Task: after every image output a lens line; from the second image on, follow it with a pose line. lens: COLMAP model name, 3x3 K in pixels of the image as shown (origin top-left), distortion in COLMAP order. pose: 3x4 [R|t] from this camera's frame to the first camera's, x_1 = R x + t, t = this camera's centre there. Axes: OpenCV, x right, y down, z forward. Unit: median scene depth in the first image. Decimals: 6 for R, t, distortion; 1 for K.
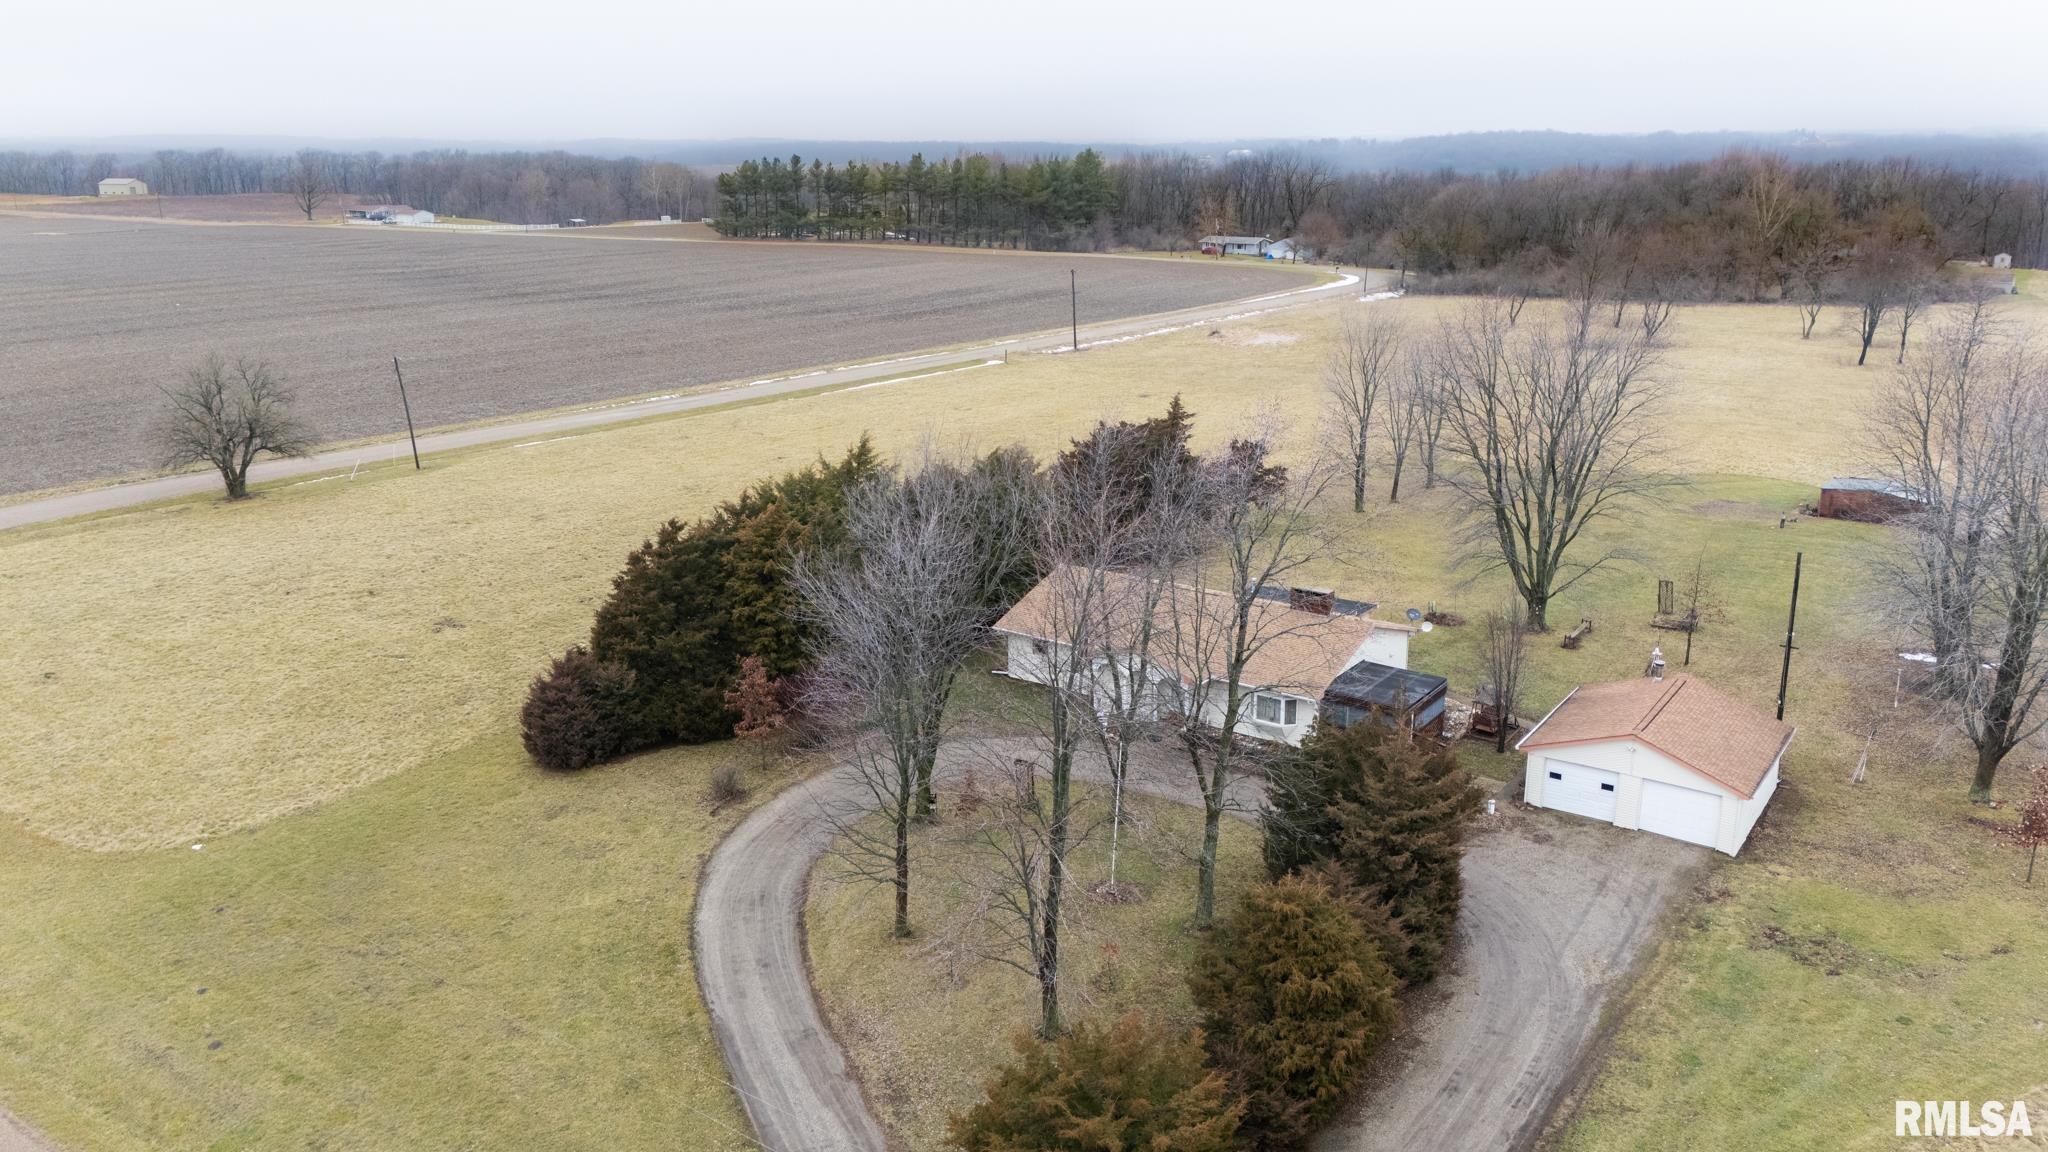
lens RADIAL K [[1515.1, 0, 1052.4], [0, 1515.1, 580.5], [0, 0, 1]] dist [0.107300, -0.158194]
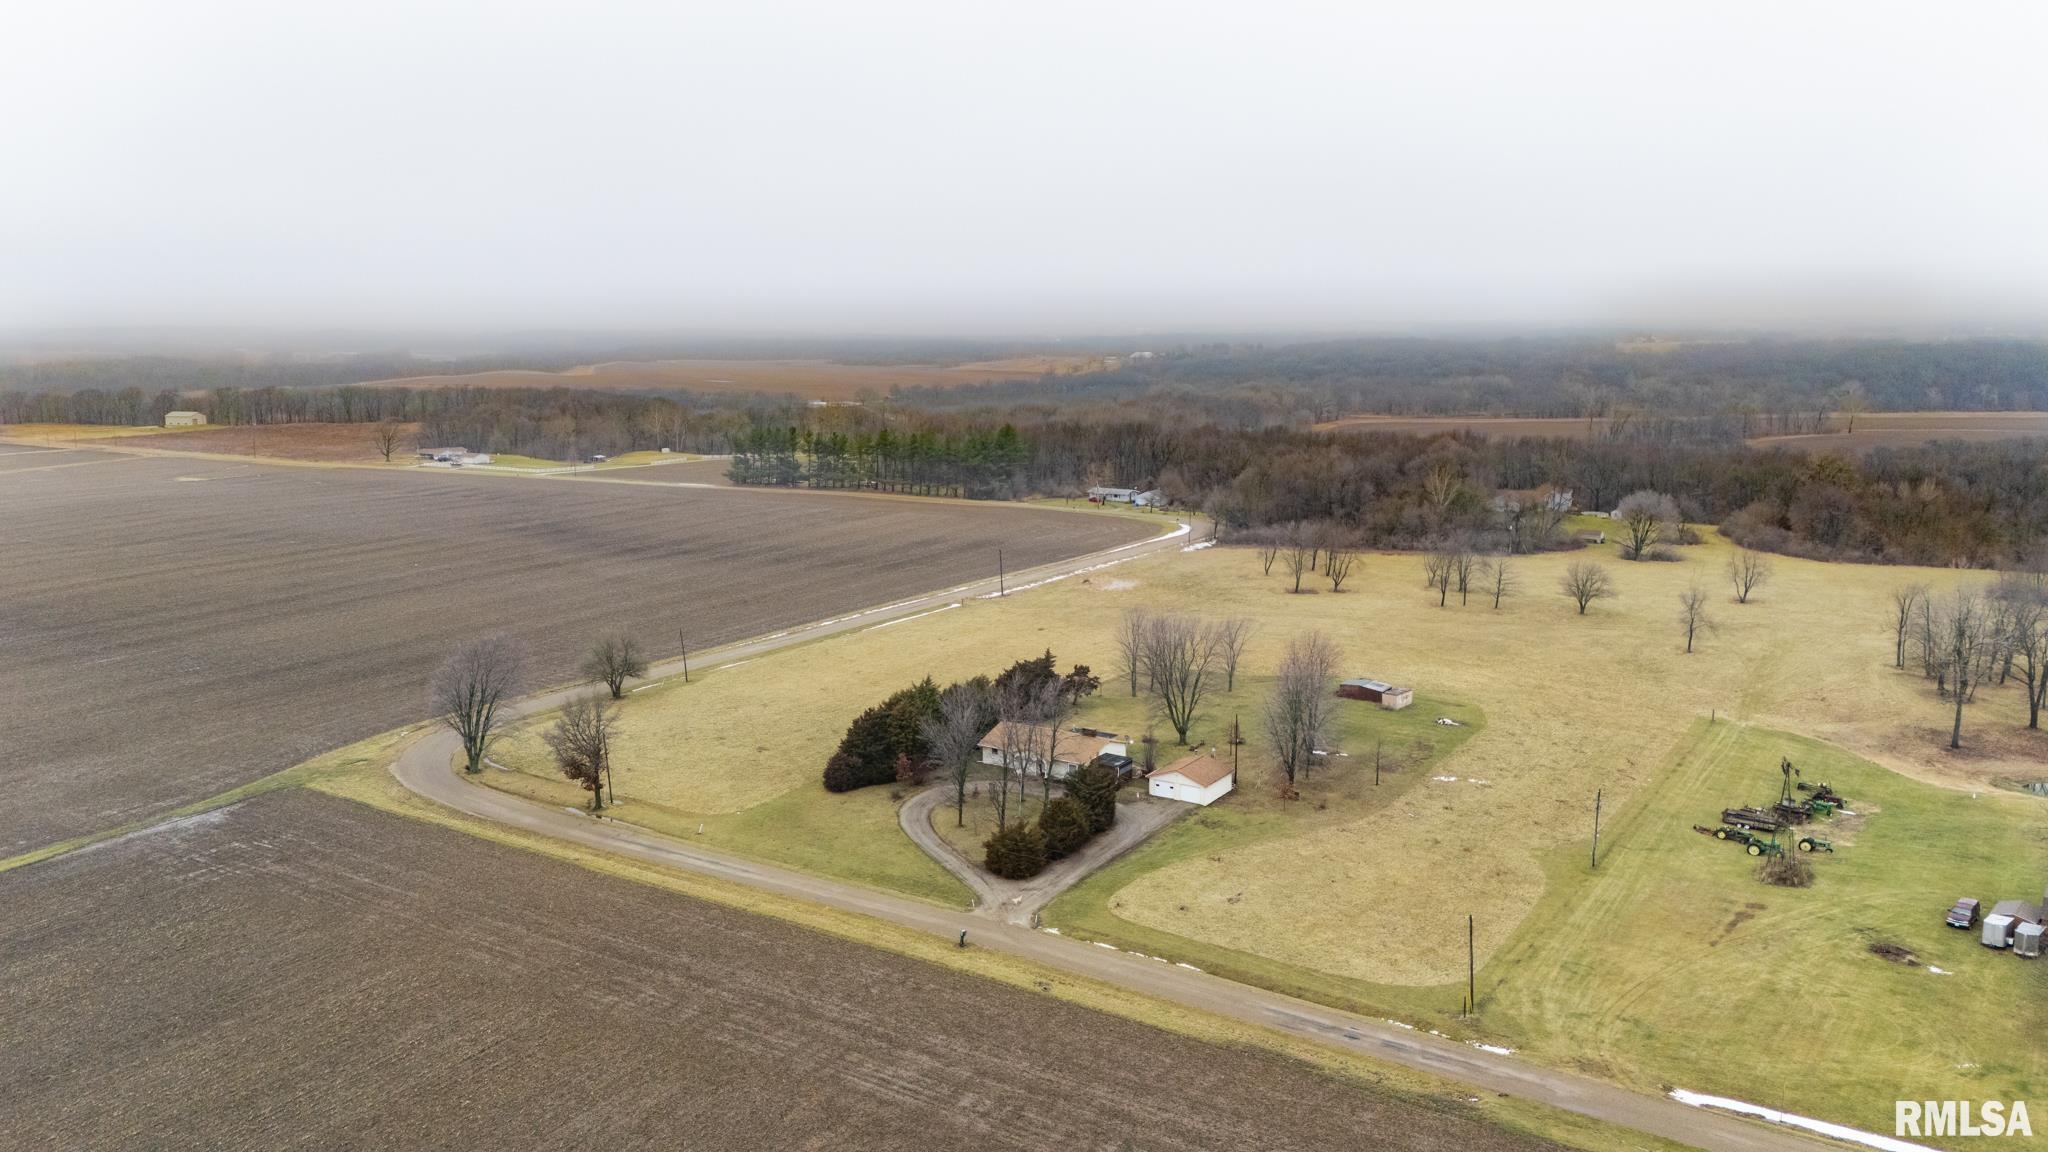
lens RADIAL K [[1490.1, 0, 1040.3], [0, 1490.1, 569.8], [0, 0, 1]] dist [0.077894, -0.057827]
pose [[0.998979, -0.010660, 0.043905, -0.027894], [0.015649, 0.993254, -0.114896, 0.019798], [-0.042385, 0.115465, 0.992407, -1.207691]]
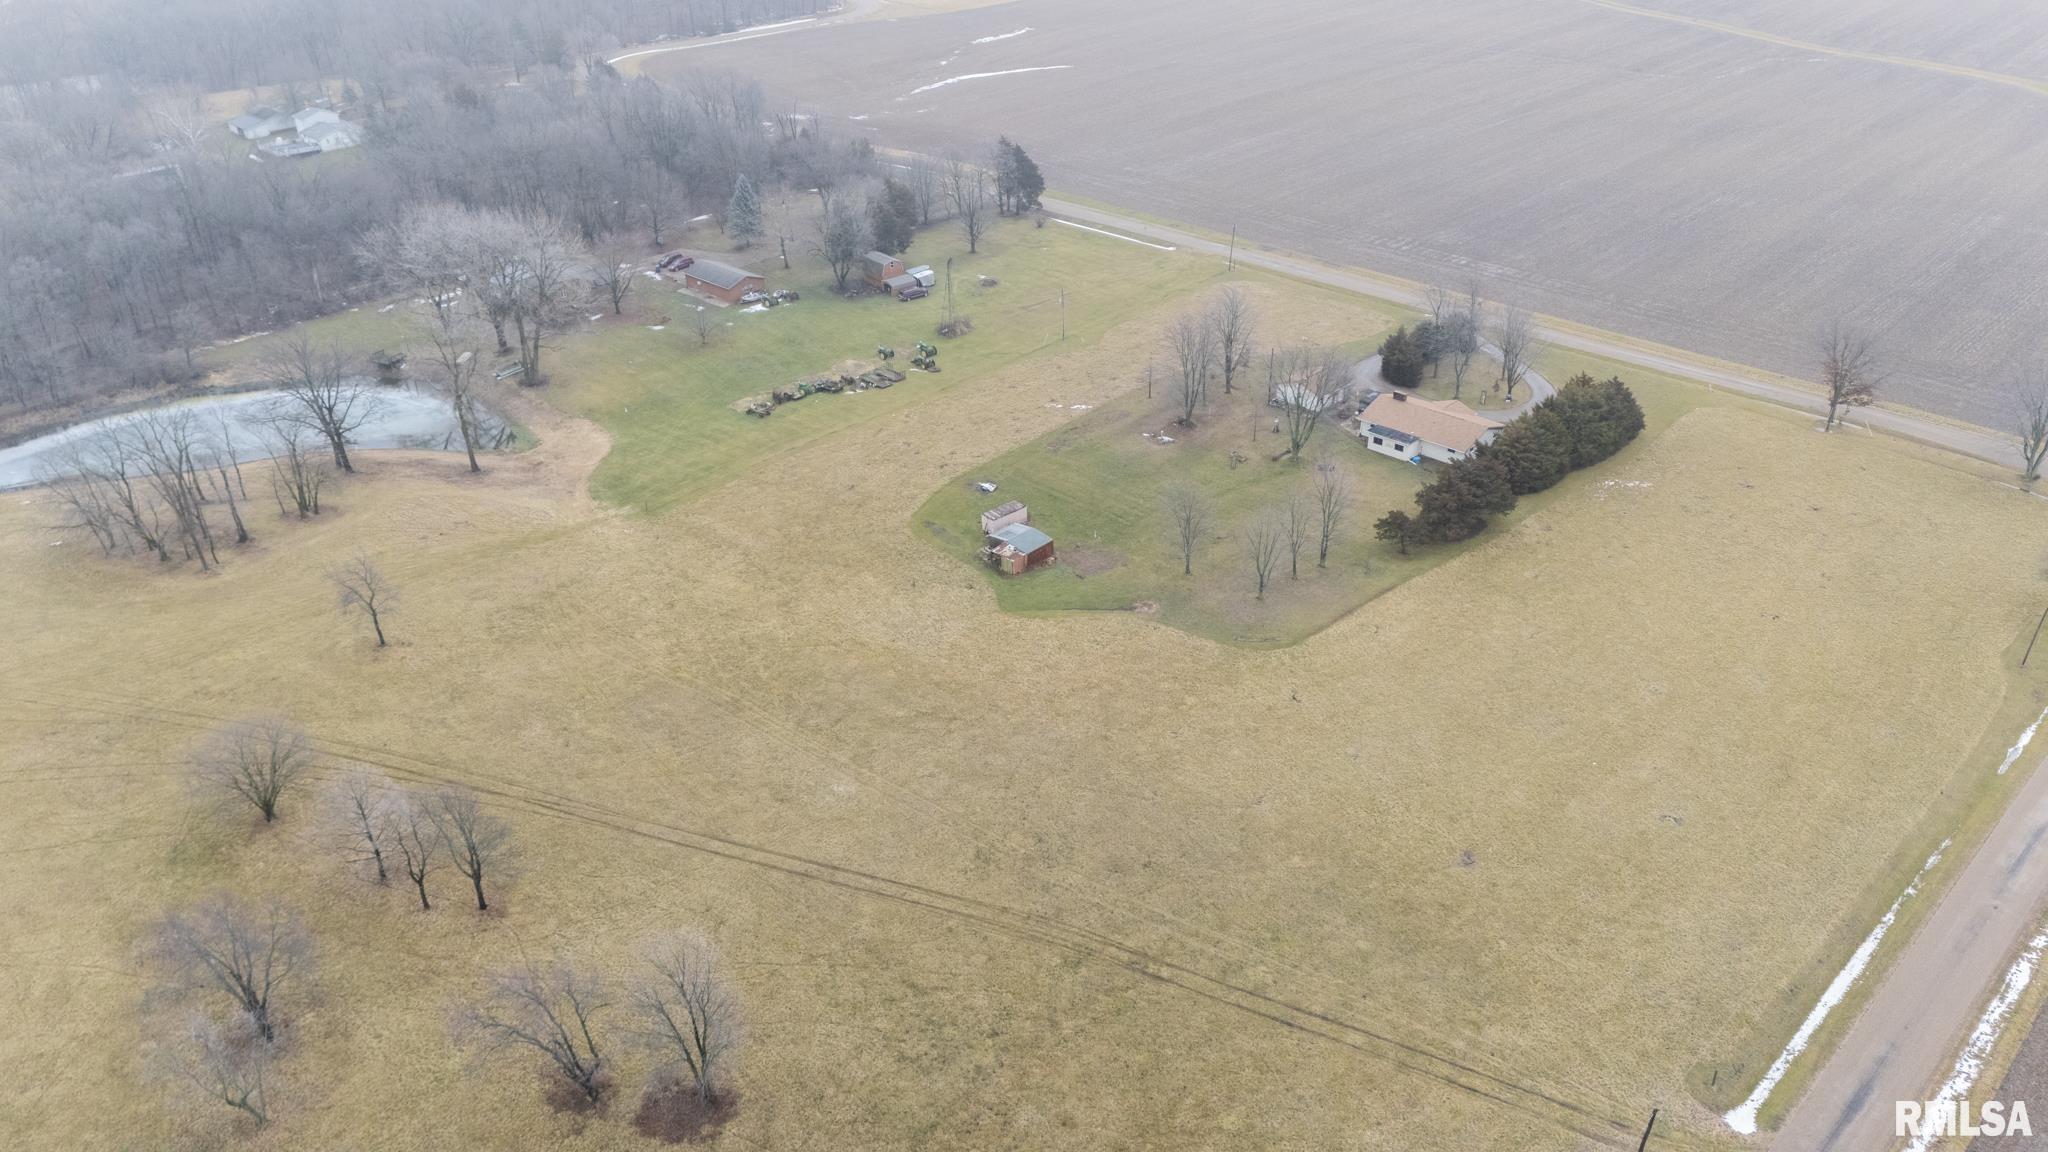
lens RADIAL K [[1449.9, 0, 1025.3], [0, 1449.9, 662.3], [0, 0, 1]] dist [0.129329, -0.108850]
pose [[-0.986143, -0.088528, 0.140304, 0.308385], [0.045759, 0.667765, 0.742964, -1.248160], [-0.159463, 0.739089, -0.654461, 2.314414]]
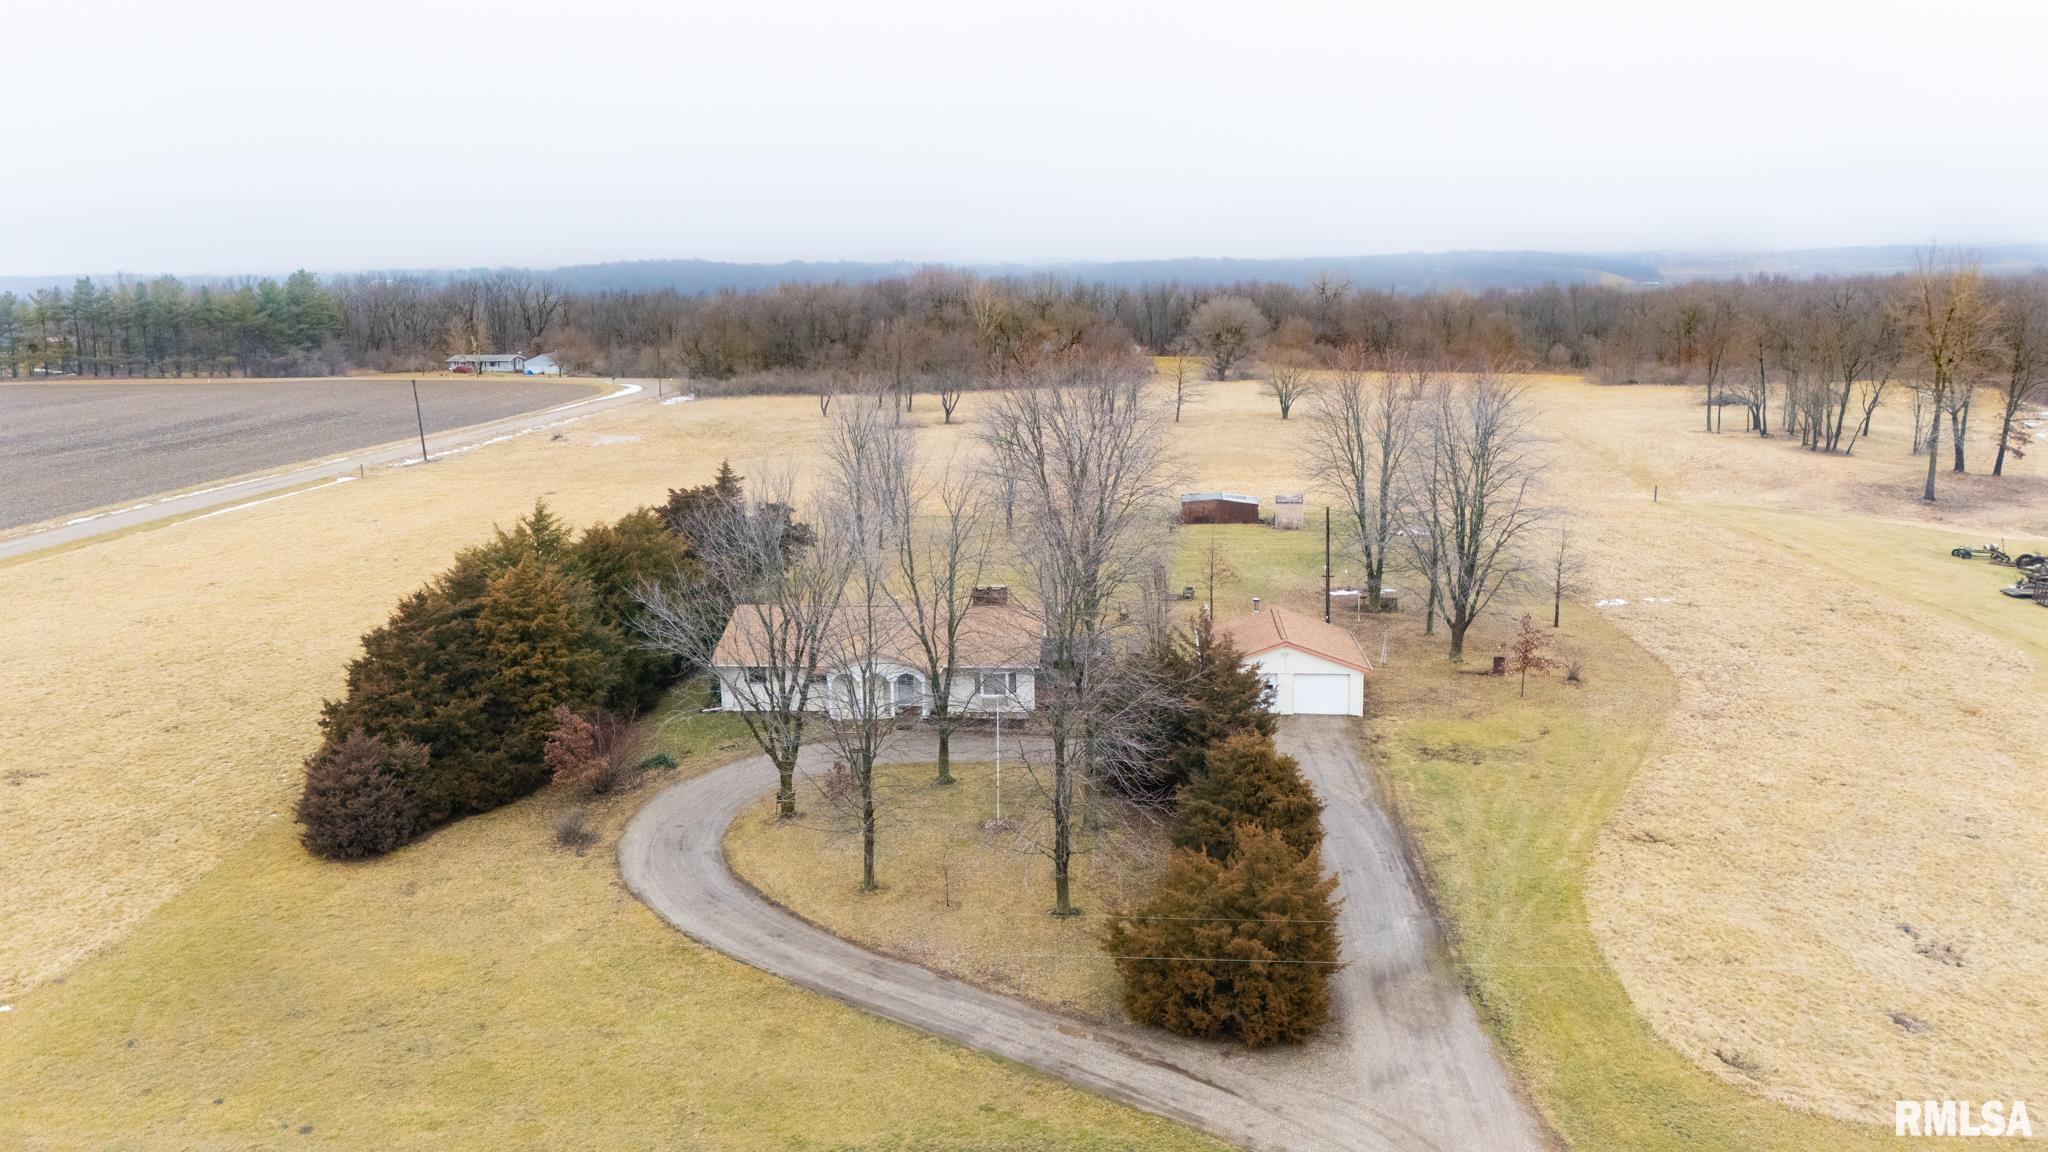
lens RADIAL K [[1490.1, 0, 1040.3], [0, 1490.1, 569.8], [0, 0, 1]] dist [0.077894, -0.057827]
pose [[0.860399, -0.116926, 0.496026, -0.245661], [0.157701, 0.986637, -0.040971, 0.031173], [-0.484606, 0.113476, 0.867341, -0.022581]]
